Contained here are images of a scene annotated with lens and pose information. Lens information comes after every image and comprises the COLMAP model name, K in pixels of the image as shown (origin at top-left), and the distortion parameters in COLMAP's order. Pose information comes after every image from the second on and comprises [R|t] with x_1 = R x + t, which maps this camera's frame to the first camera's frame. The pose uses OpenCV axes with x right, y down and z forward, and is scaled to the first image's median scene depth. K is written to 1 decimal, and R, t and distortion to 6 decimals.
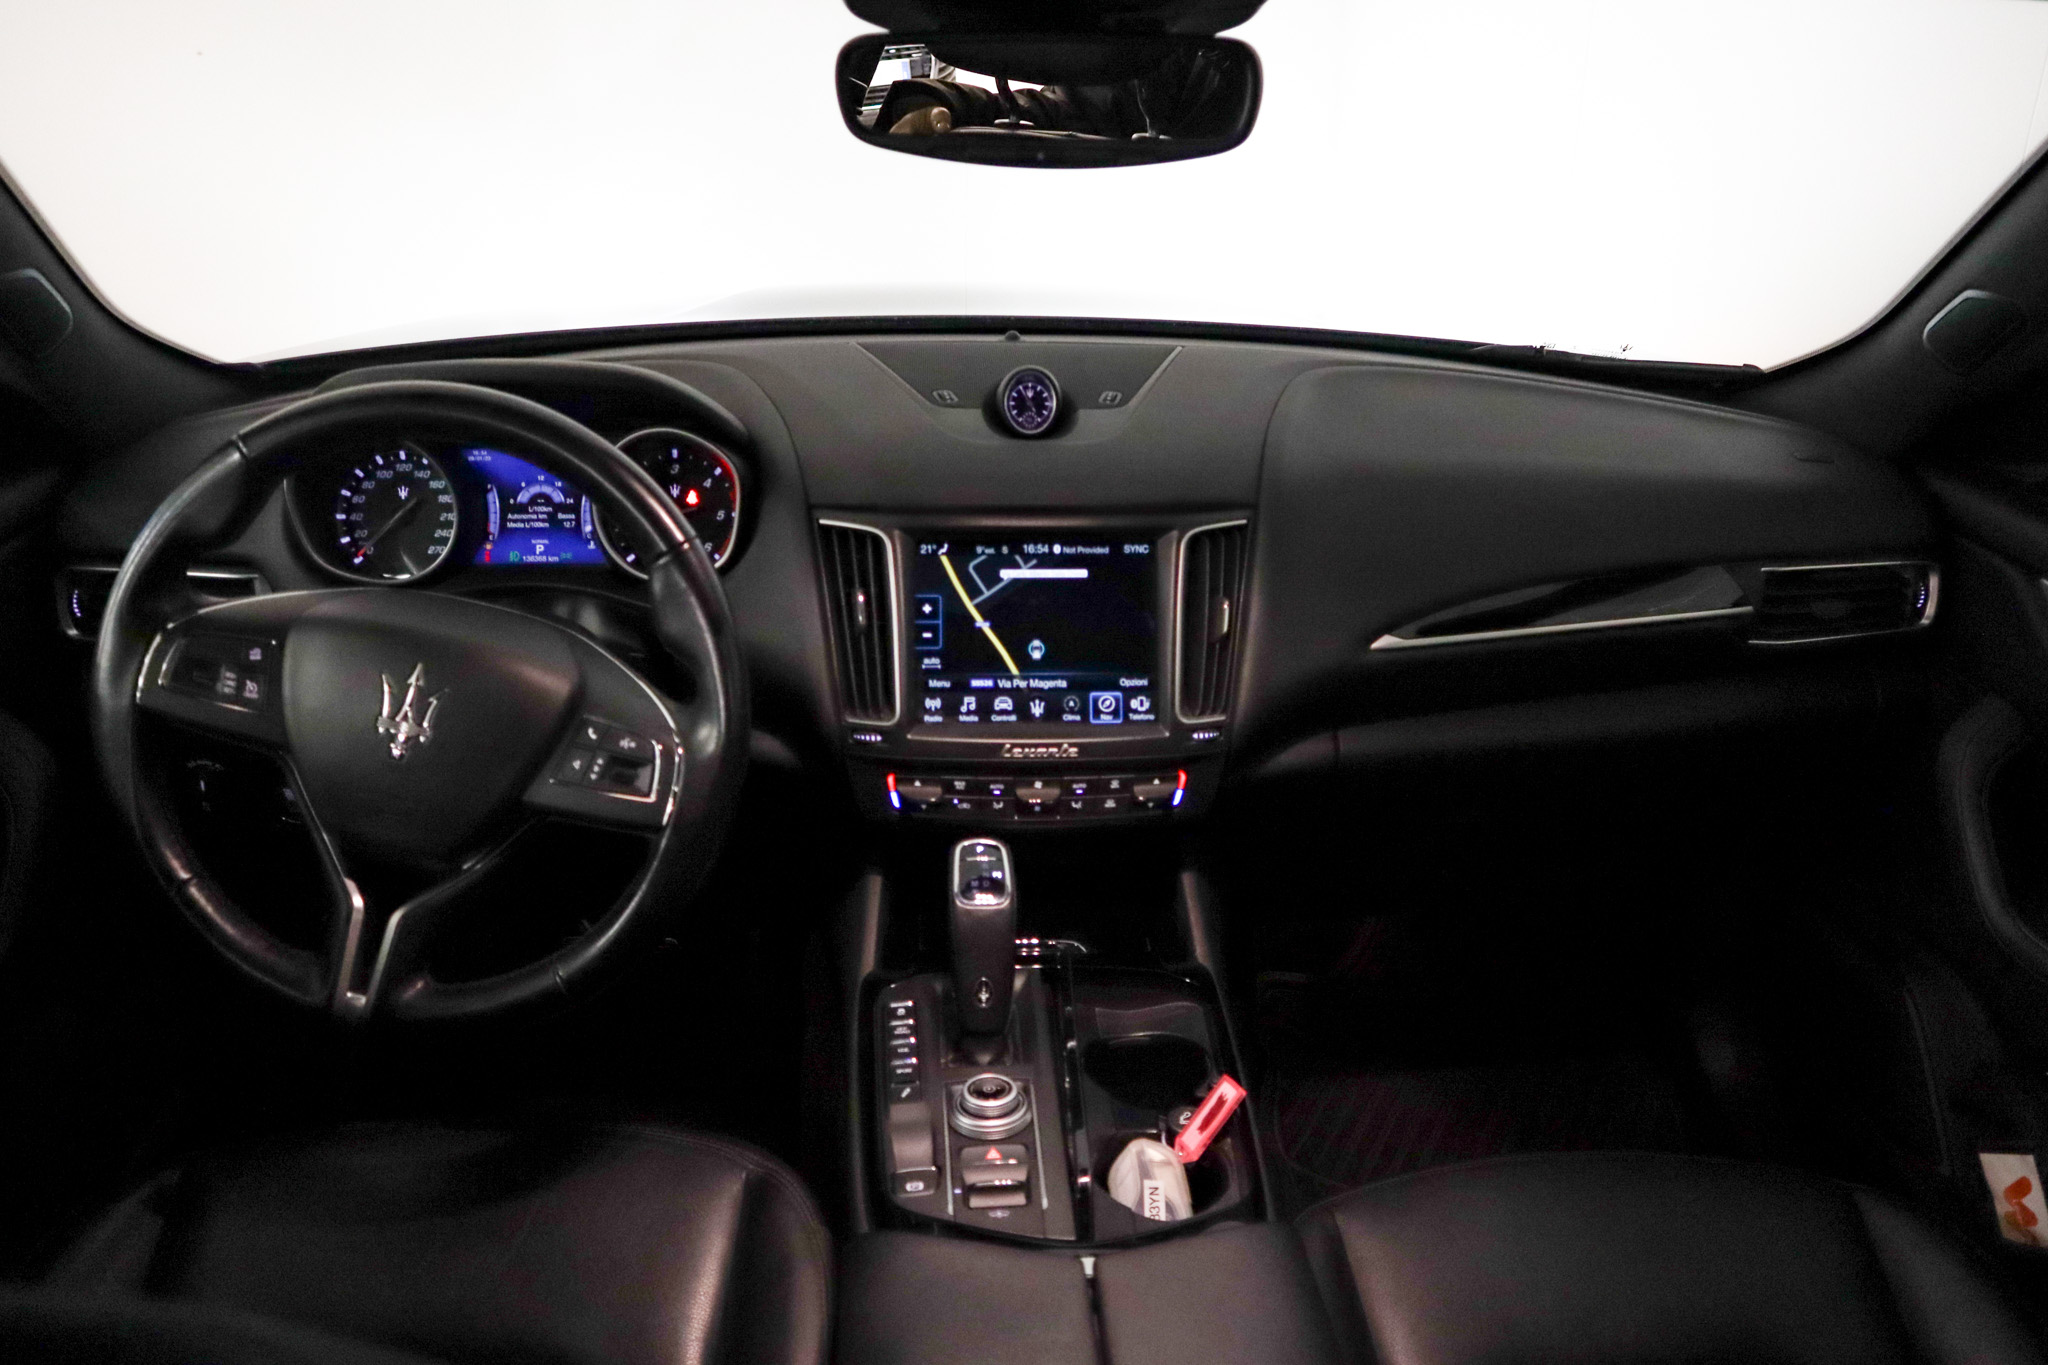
lens RADIAL K [[1525.2, 0, 1048.1], [0, 1525.2, 581.6], [0, 0, 1]] dist [-0.099044, 0.036519]
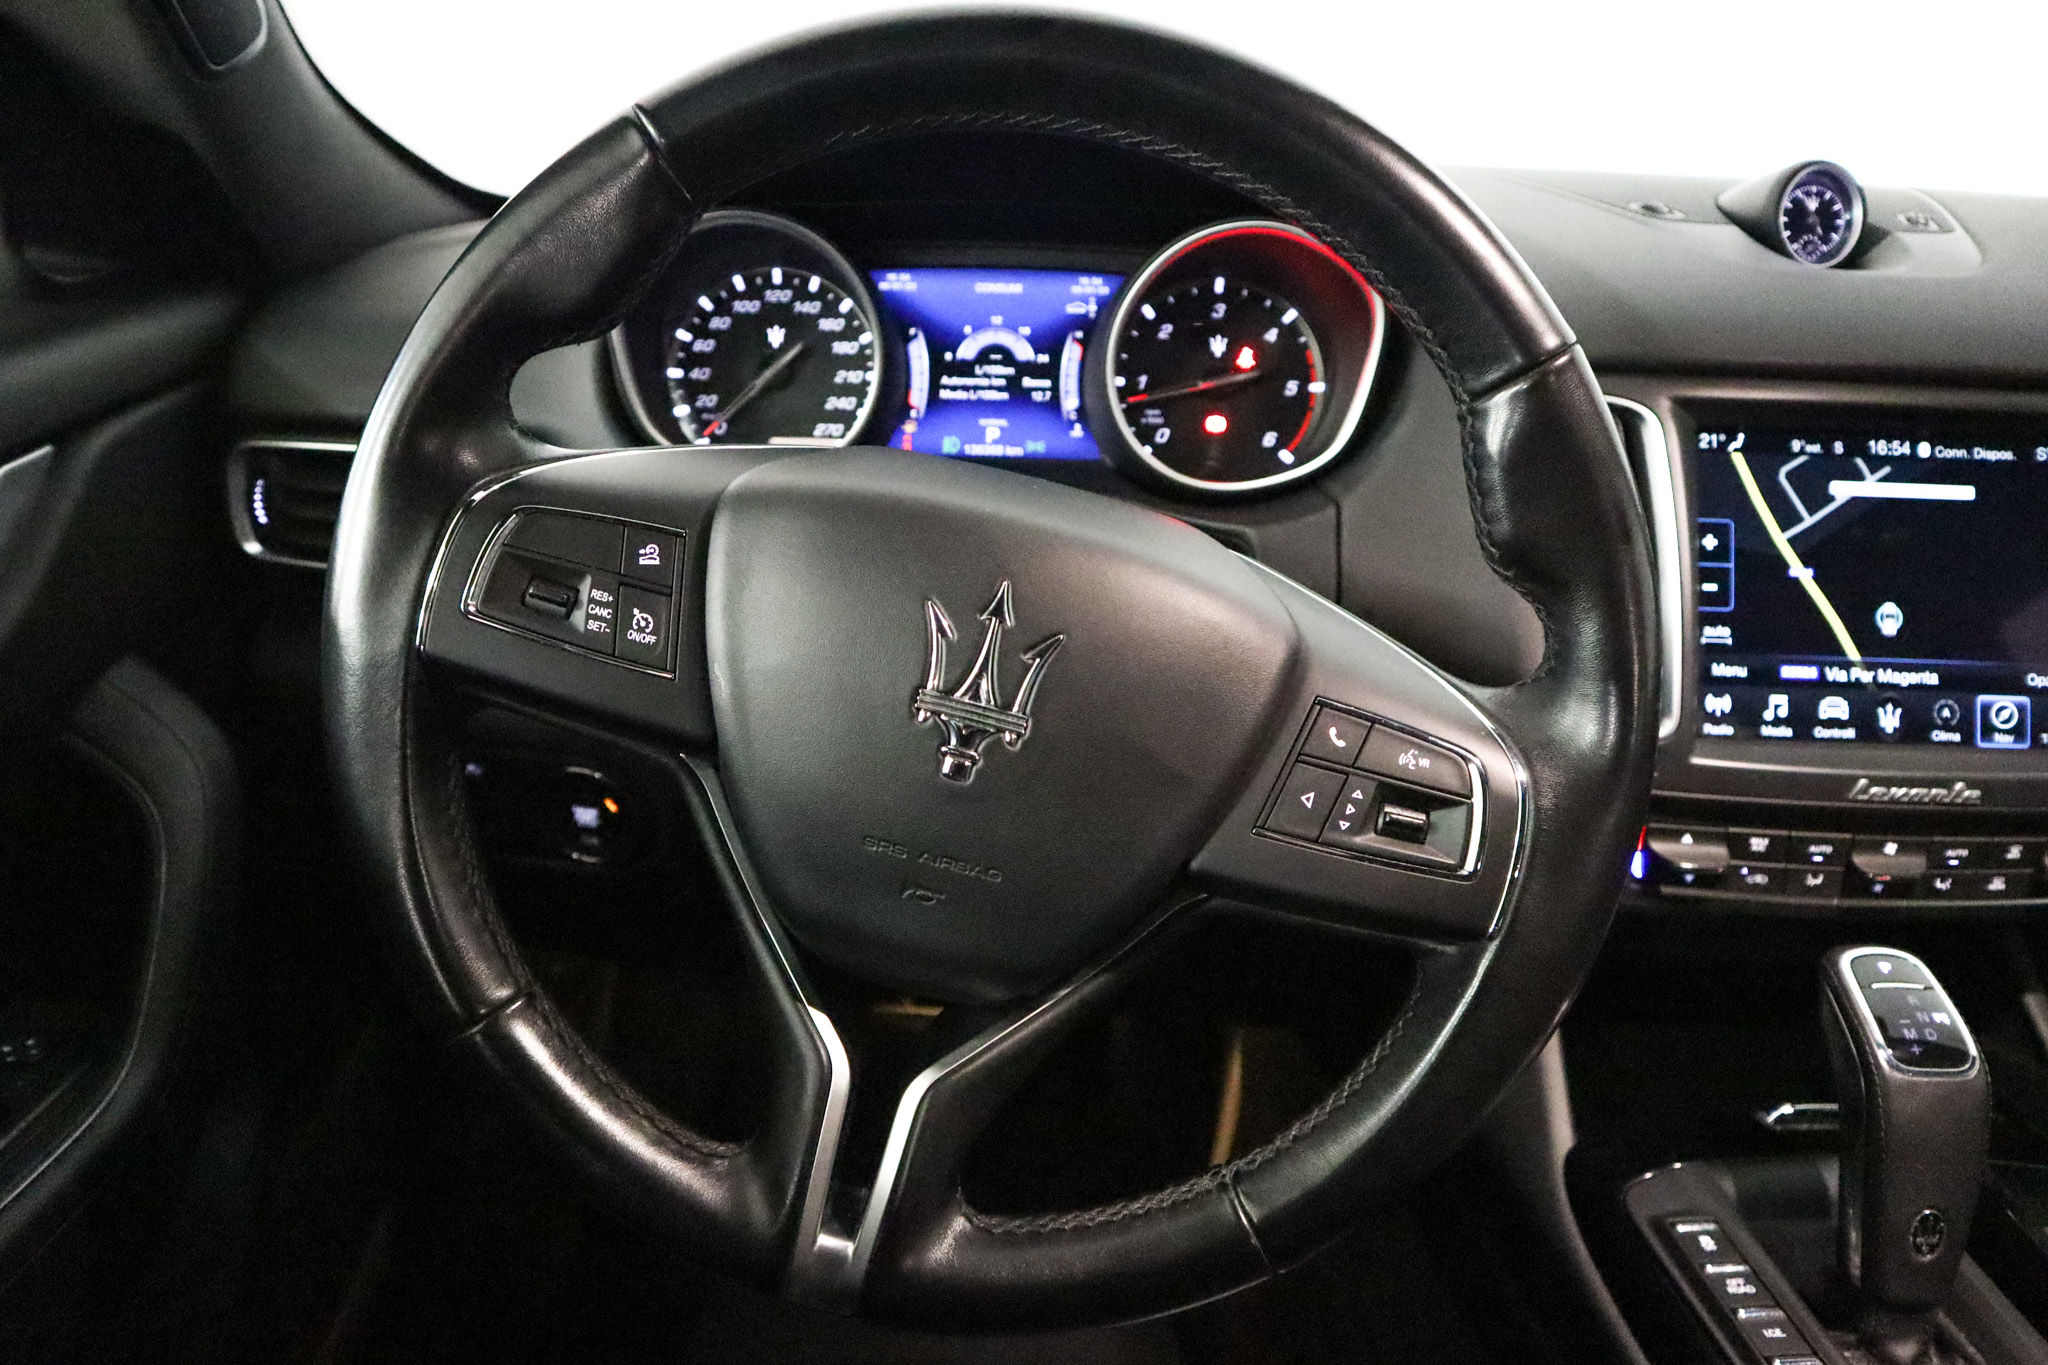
lens RADIAL K [[1525.2, 0, 1023.7], [0, 1525.2, 683.3], [0, 0, 1]] dist [-0.099044, 0.036519]
pose [[0.996370, 0.036773, -0.076780, -0.294416], [-0.032108, 0.997613, 0.061129, 0.045059], [0.078845, -0.058442, 0.995172, 0.403805]]
